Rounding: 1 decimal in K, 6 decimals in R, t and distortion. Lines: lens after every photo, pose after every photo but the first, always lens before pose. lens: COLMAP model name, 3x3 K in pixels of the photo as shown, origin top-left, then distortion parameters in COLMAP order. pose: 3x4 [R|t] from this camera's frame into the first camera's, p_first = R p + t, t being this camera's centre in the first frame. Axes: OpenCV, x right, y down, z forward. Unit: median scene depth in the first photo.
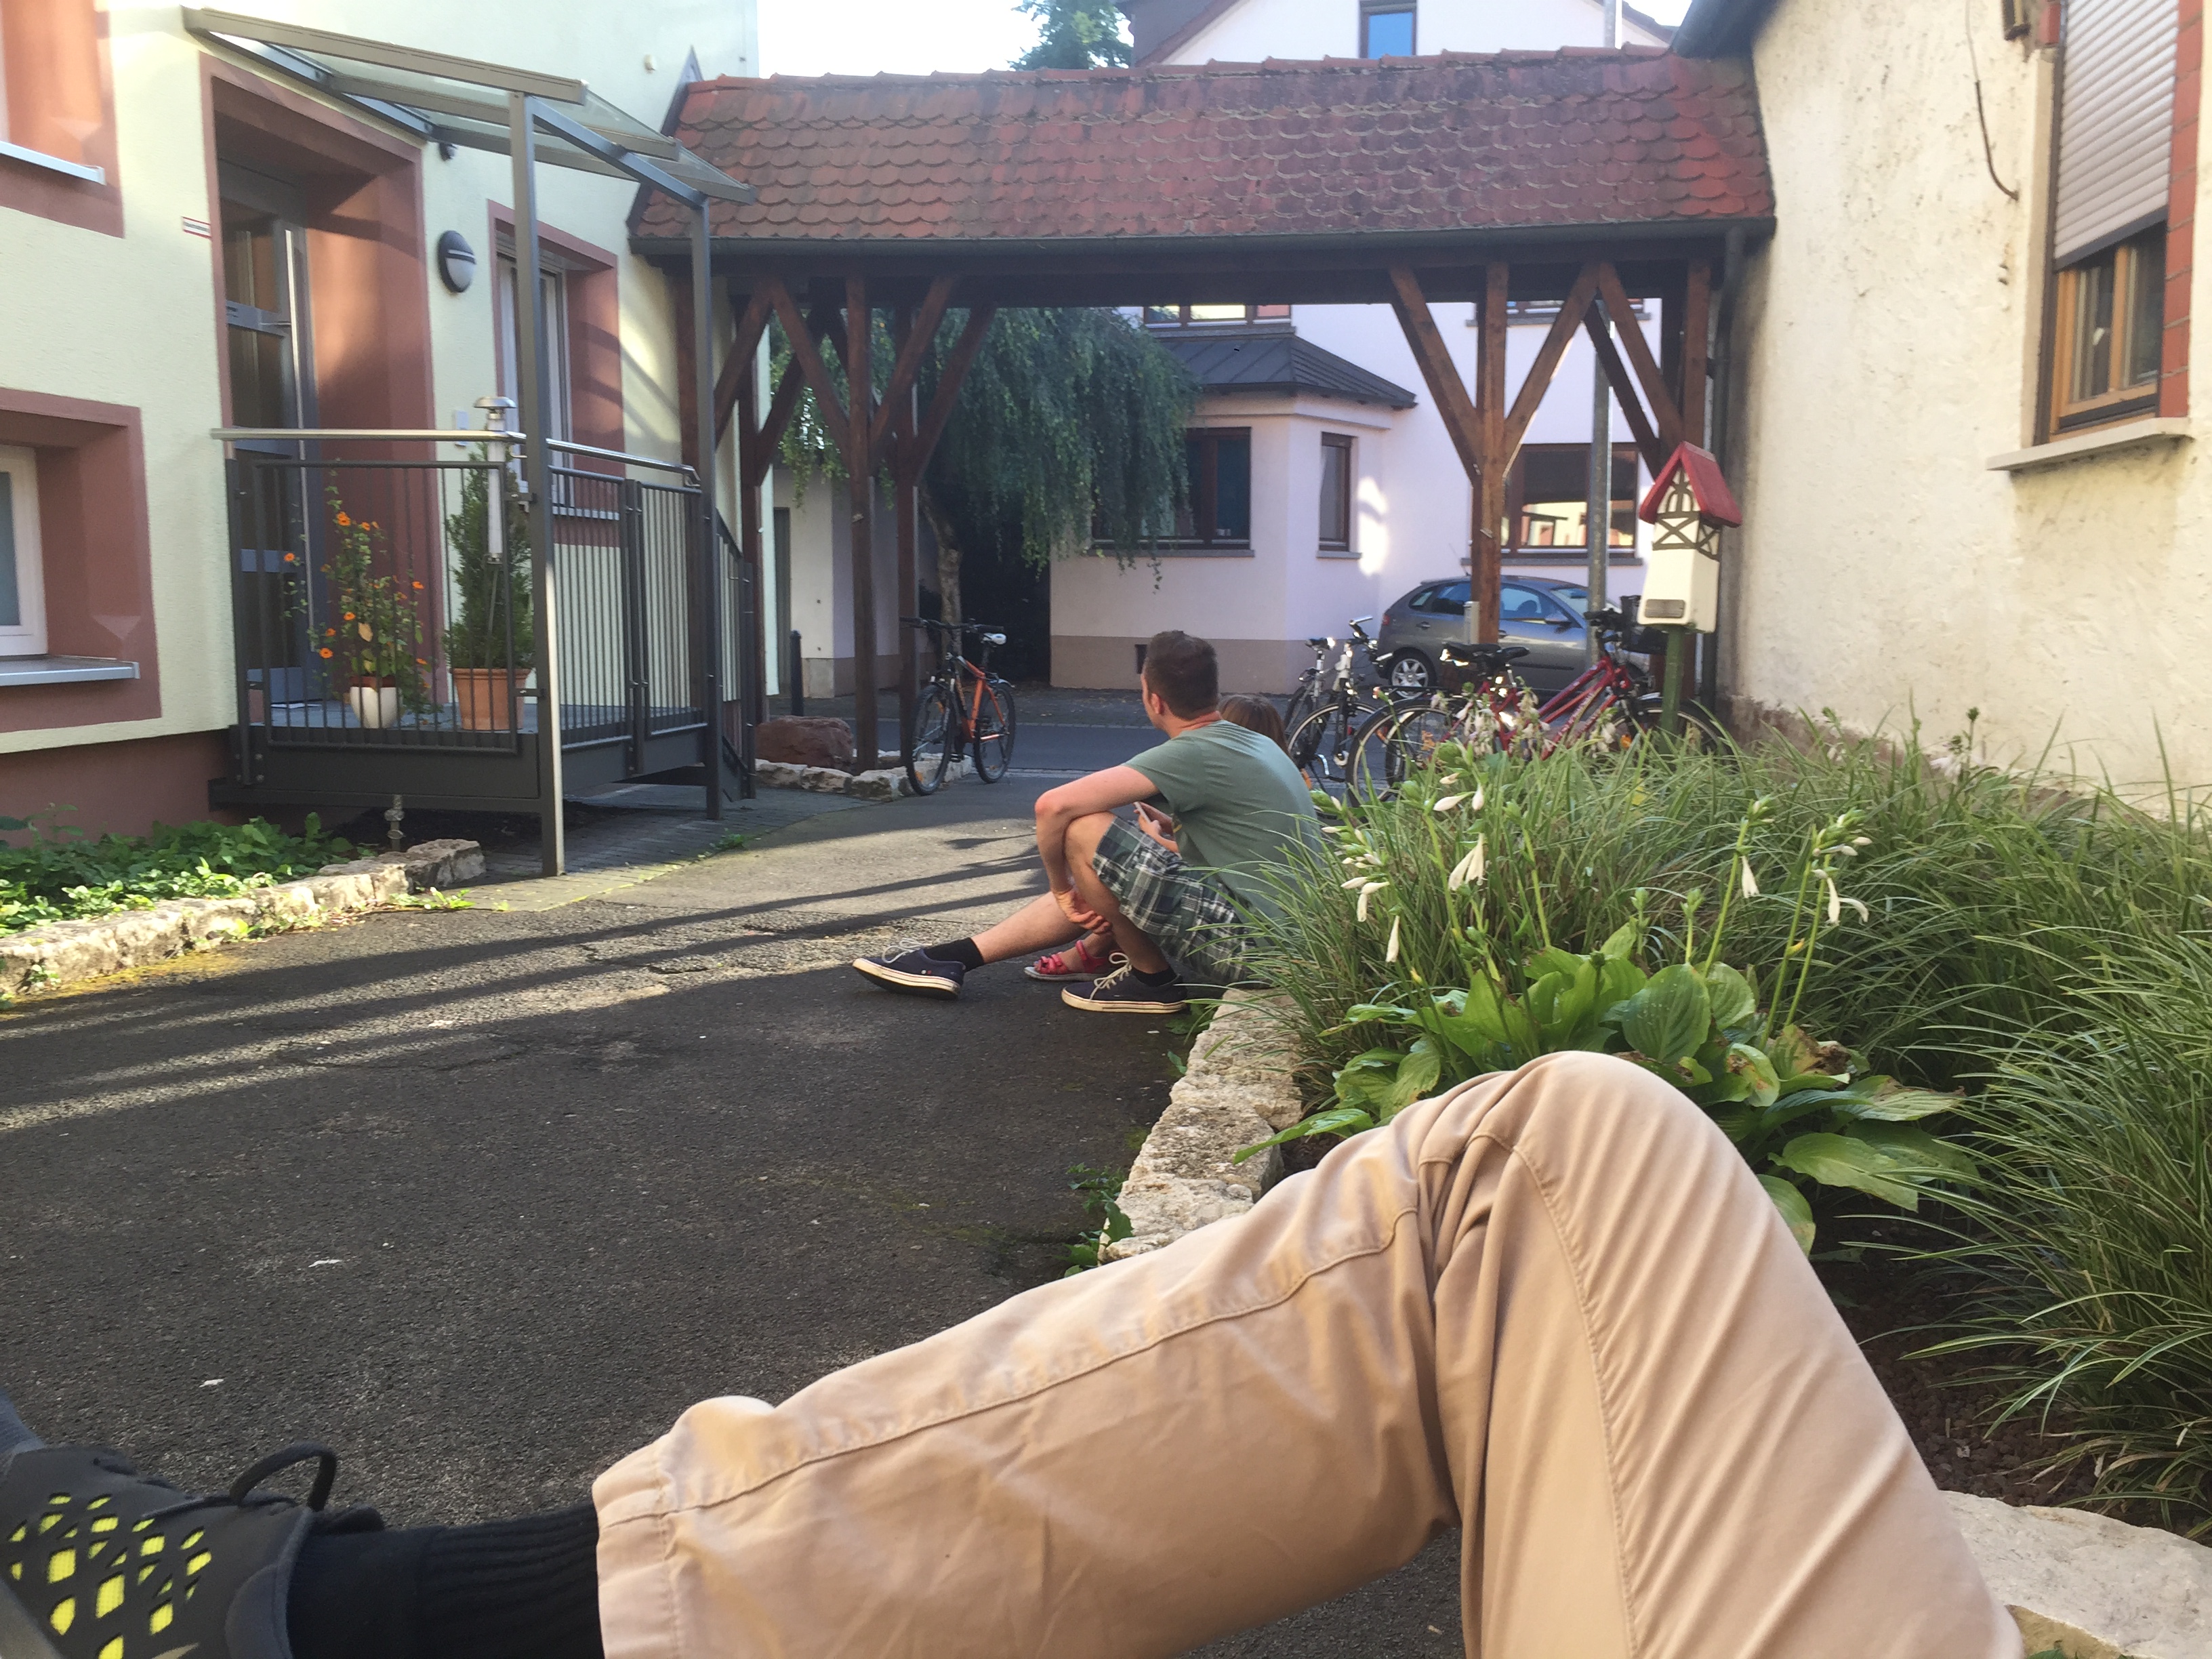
lens RADIAL K [[2062.1, 0, 1156.4], [0, 2062.1, 879.0], [0, 0, 1]] dist [0.081572, -0.096912]
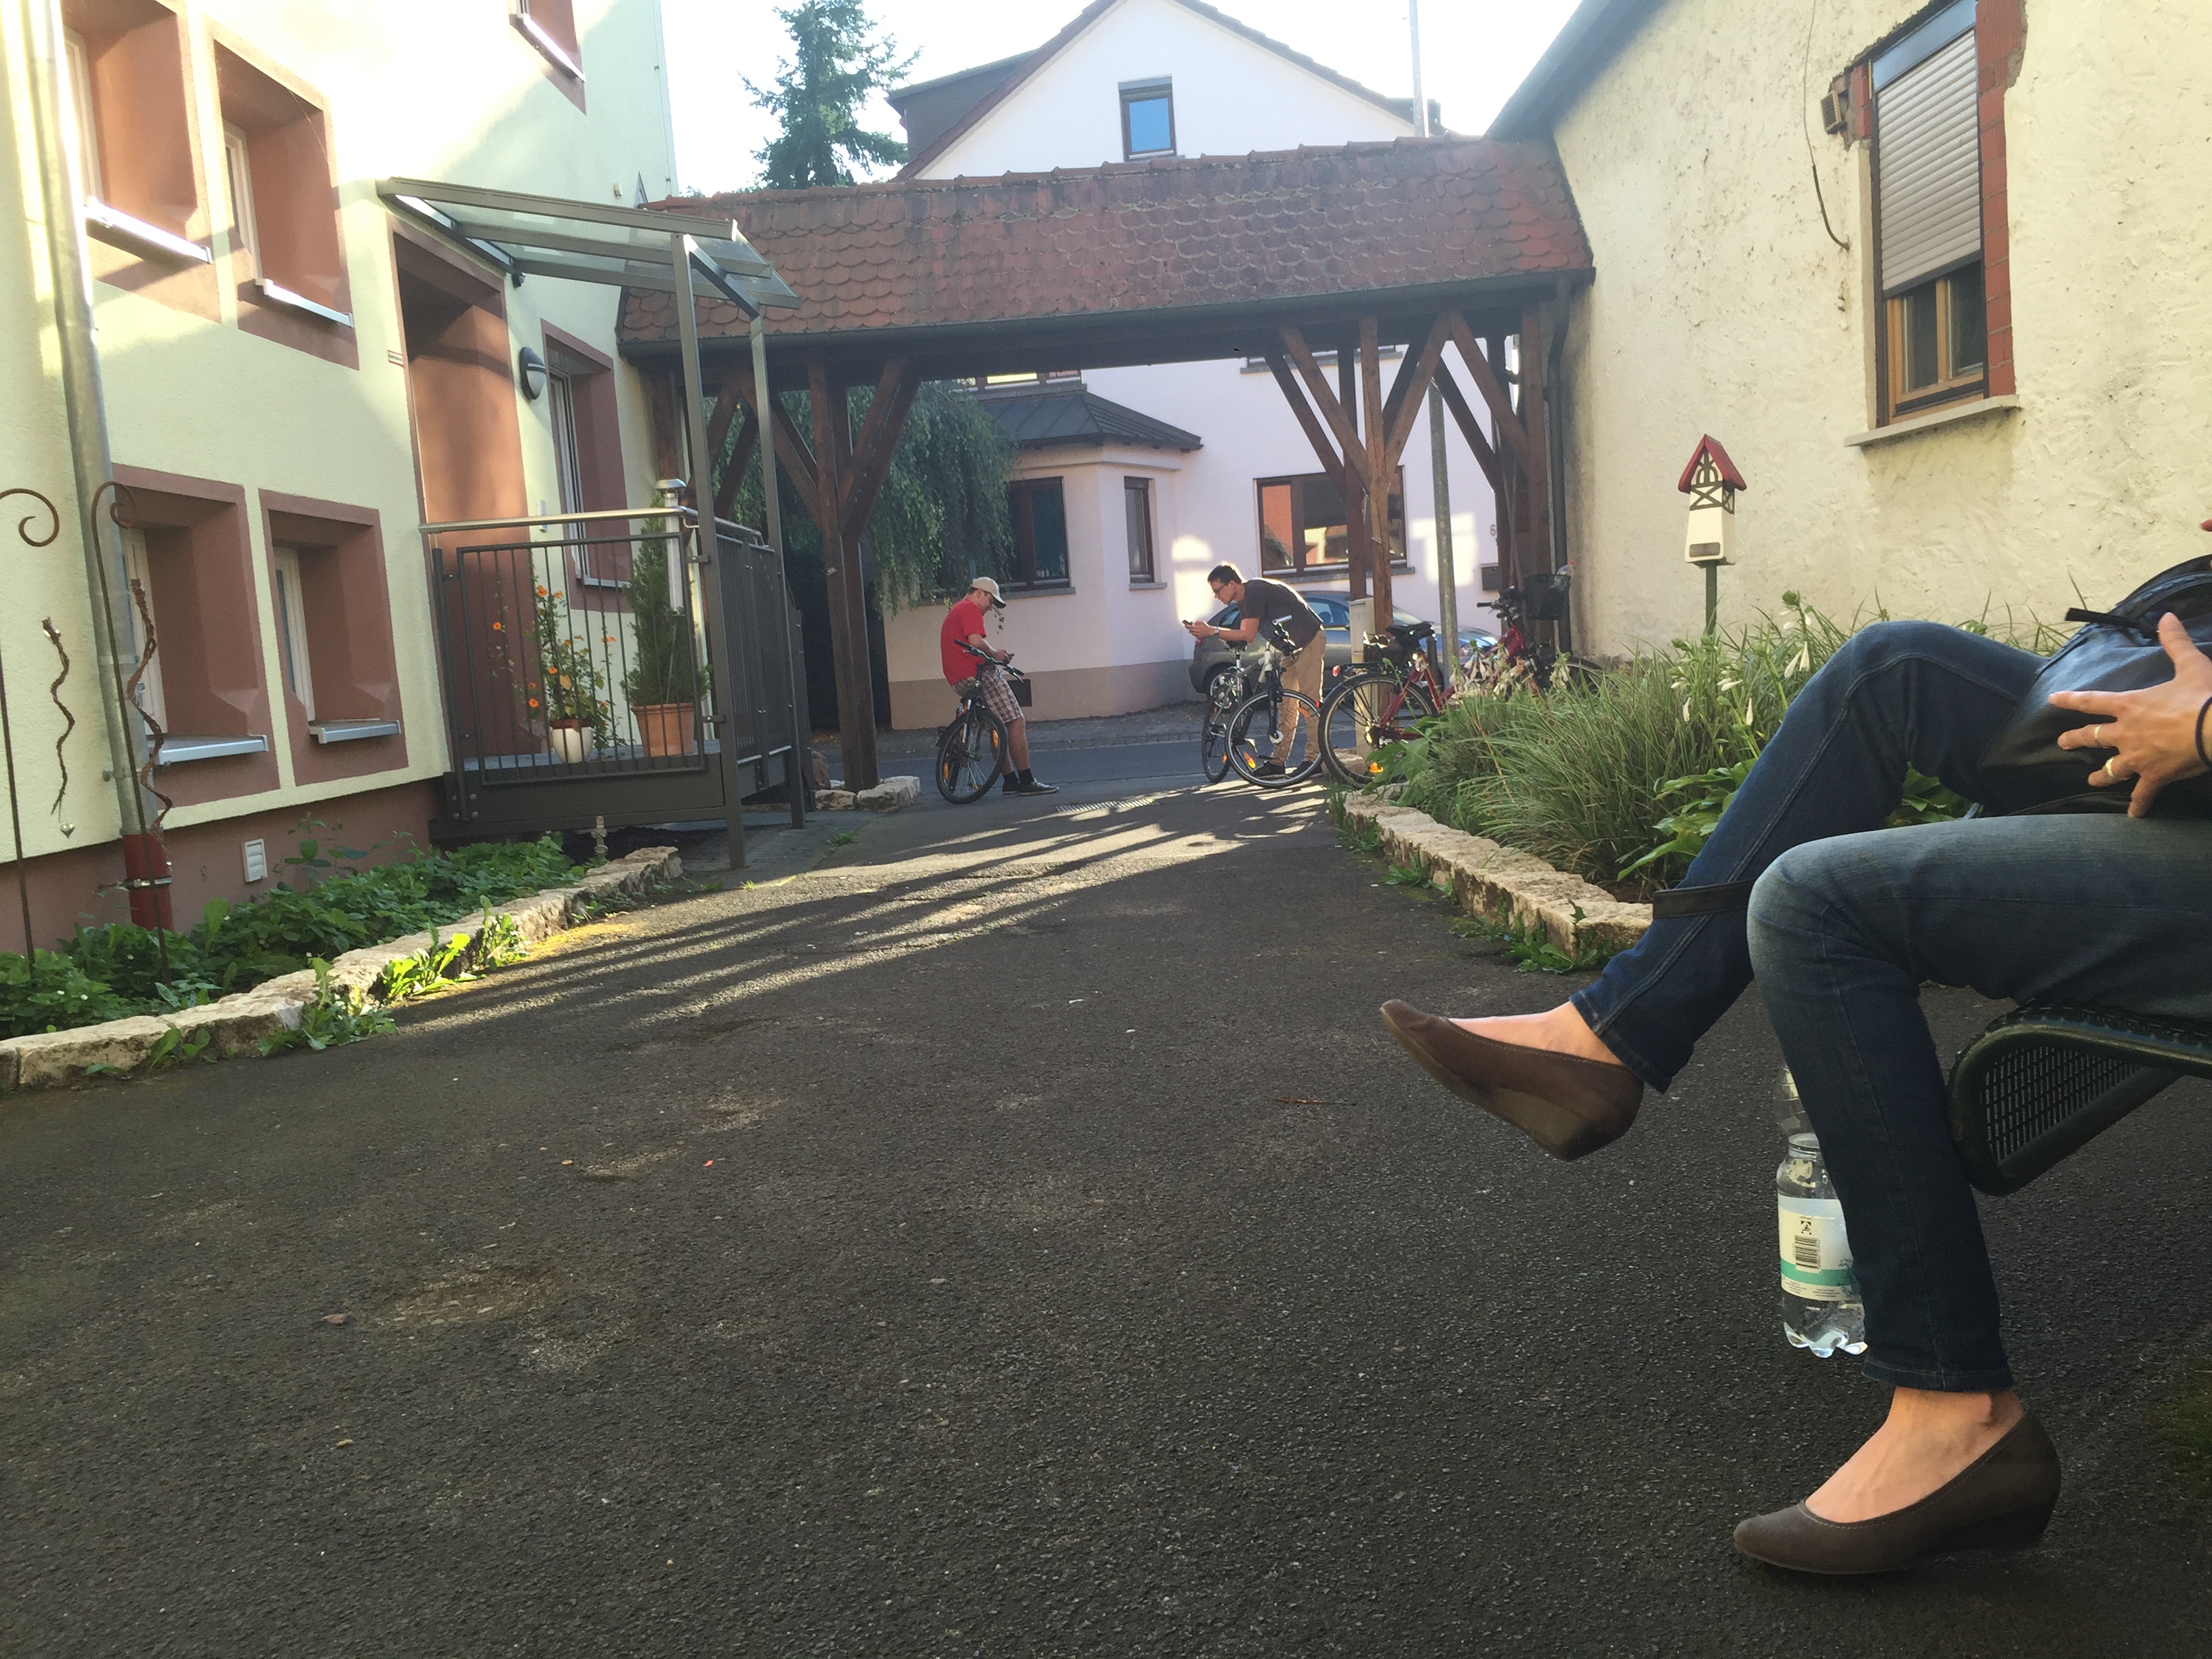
lens RADIAL K [[1879.1, 0, 1277.7], [0, 1879.1, 830.8], [0, 0, 1]] dist [0.072084, -0.008331]
pose [[0.985185, -0.102335, 0.137613, -0.135230], [0.105956, 0.994185, -0.019233, 0.031644], [-0.134844, 0.033528, 0.990299, -0.139895]]
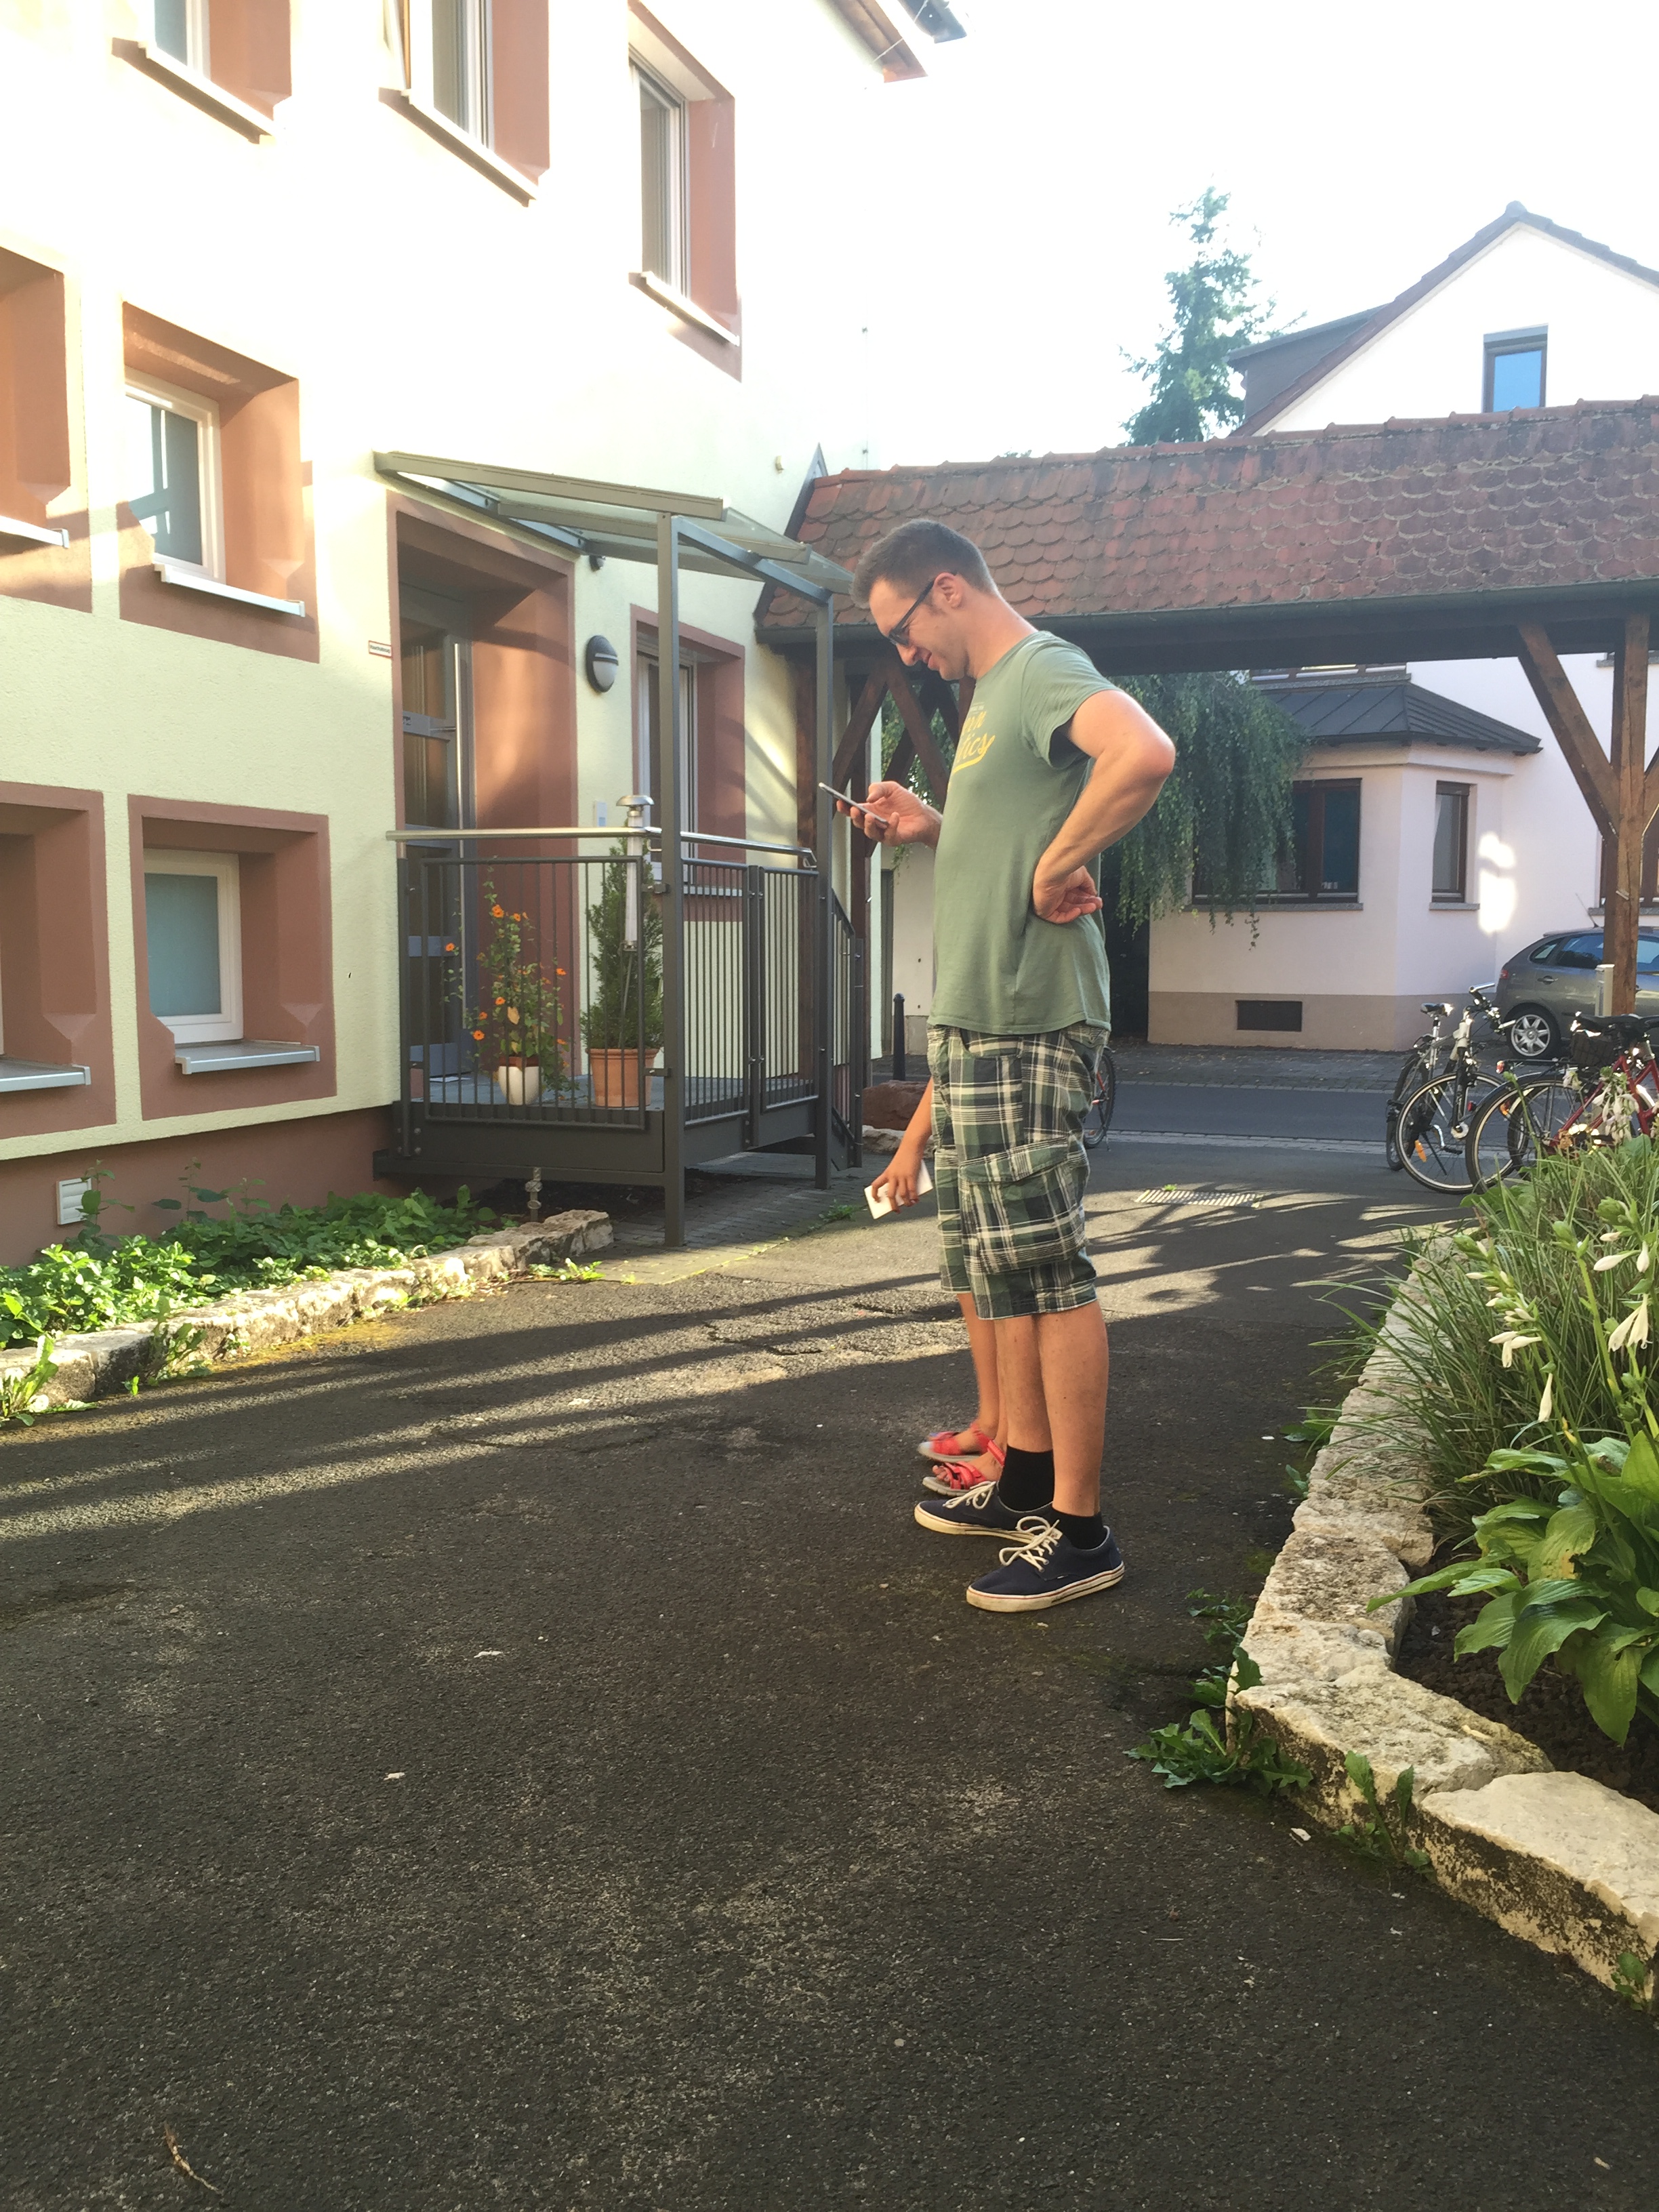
lens RADIAL K [[2062.1, 0, 839.5], [0, 2062.1, 1160.8], [0, 0, 1]] dist [0.081572, -0.096912]
pose [[0.980291, 0.013633, -0.197086, -0.005077], [-0.020710, 0.999211, -0.033896, -0.011405], [0.196468, 0.037309, 0.979800, -0.004649]]
